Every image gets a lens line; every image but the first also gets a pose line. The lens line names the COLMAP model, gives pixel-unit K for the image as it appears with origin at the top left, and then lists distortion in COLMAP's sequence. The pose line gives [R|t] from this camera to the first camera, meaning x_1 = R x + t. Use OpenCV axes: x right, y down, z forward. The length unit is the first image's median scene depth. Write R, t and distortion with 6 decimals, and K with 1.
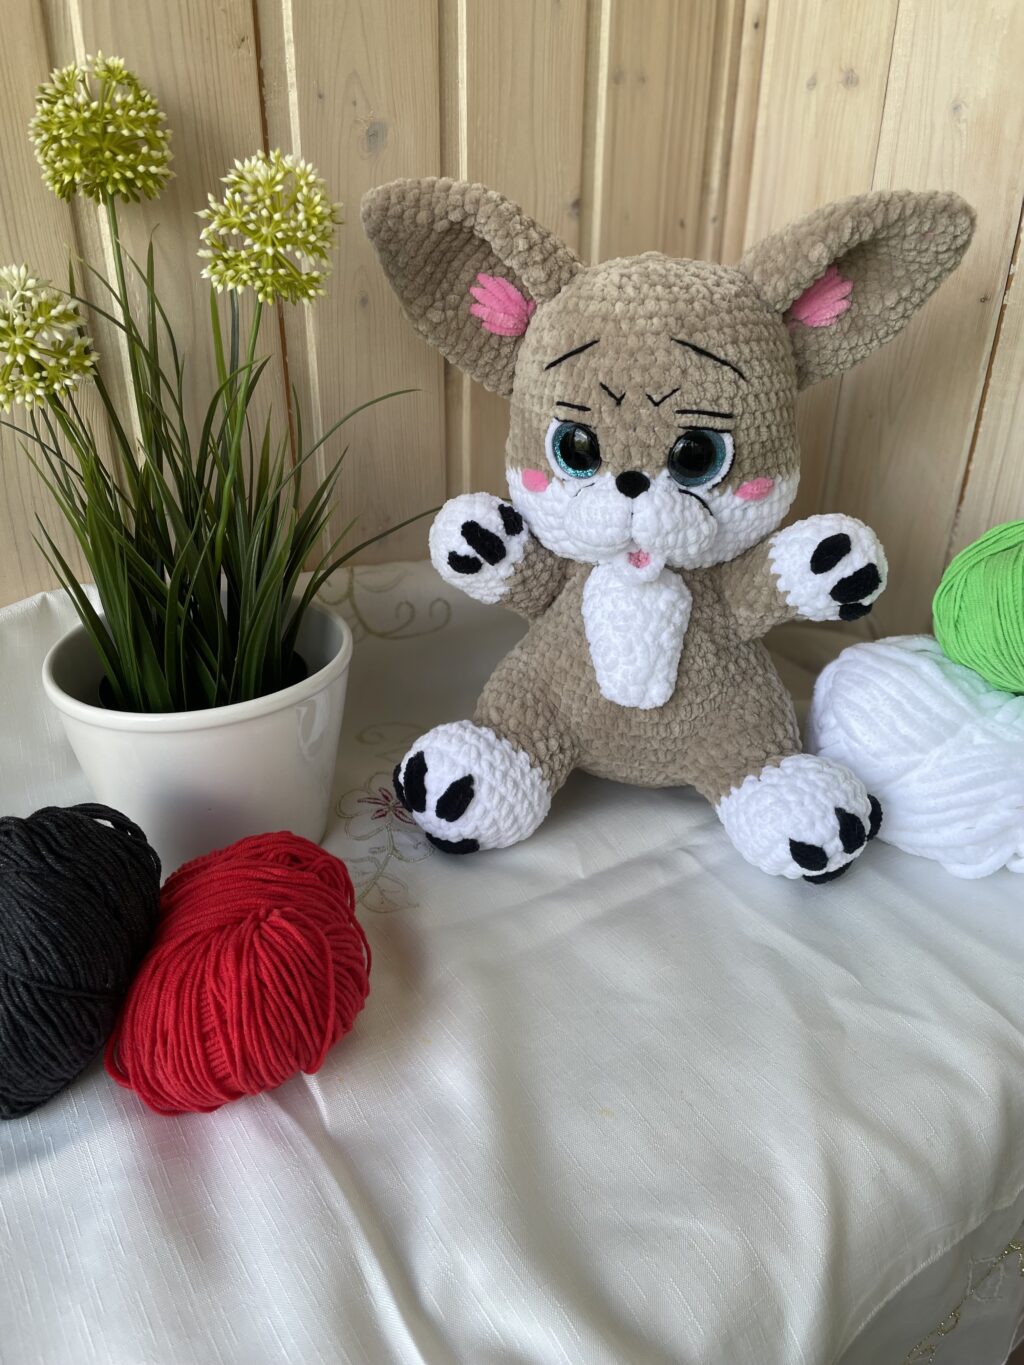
lens RADIAL K [[1030.5, 0, 512.0], [0, 1030.5, 682.5], [0, 0, 1]] dist [0.095668, -0.141183]
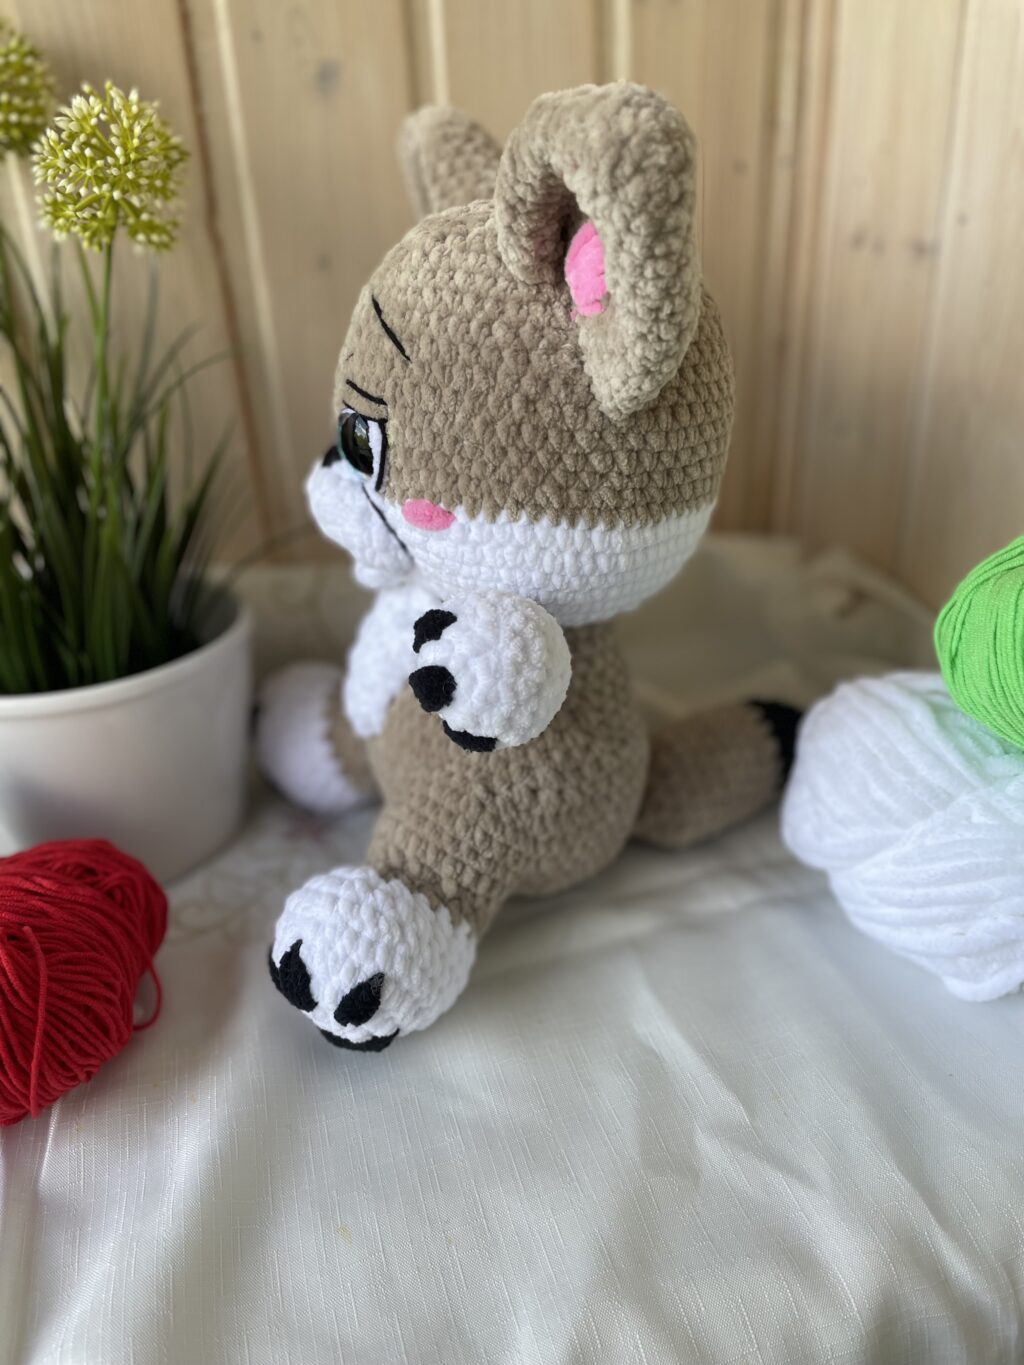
lens RADIAL K [[1030.5, 0, 512.0], [0, 1030.5, 682.5], [0, 0, 1]] dist [0.095668, -0.141183]
pose [[0.961983, 0.070834, -0.263765, 0.317396], [-0.073170, 0.997319, 0.000970, -0.017023], [0.263127, 0.018366, 0.964586, 0.194684]]
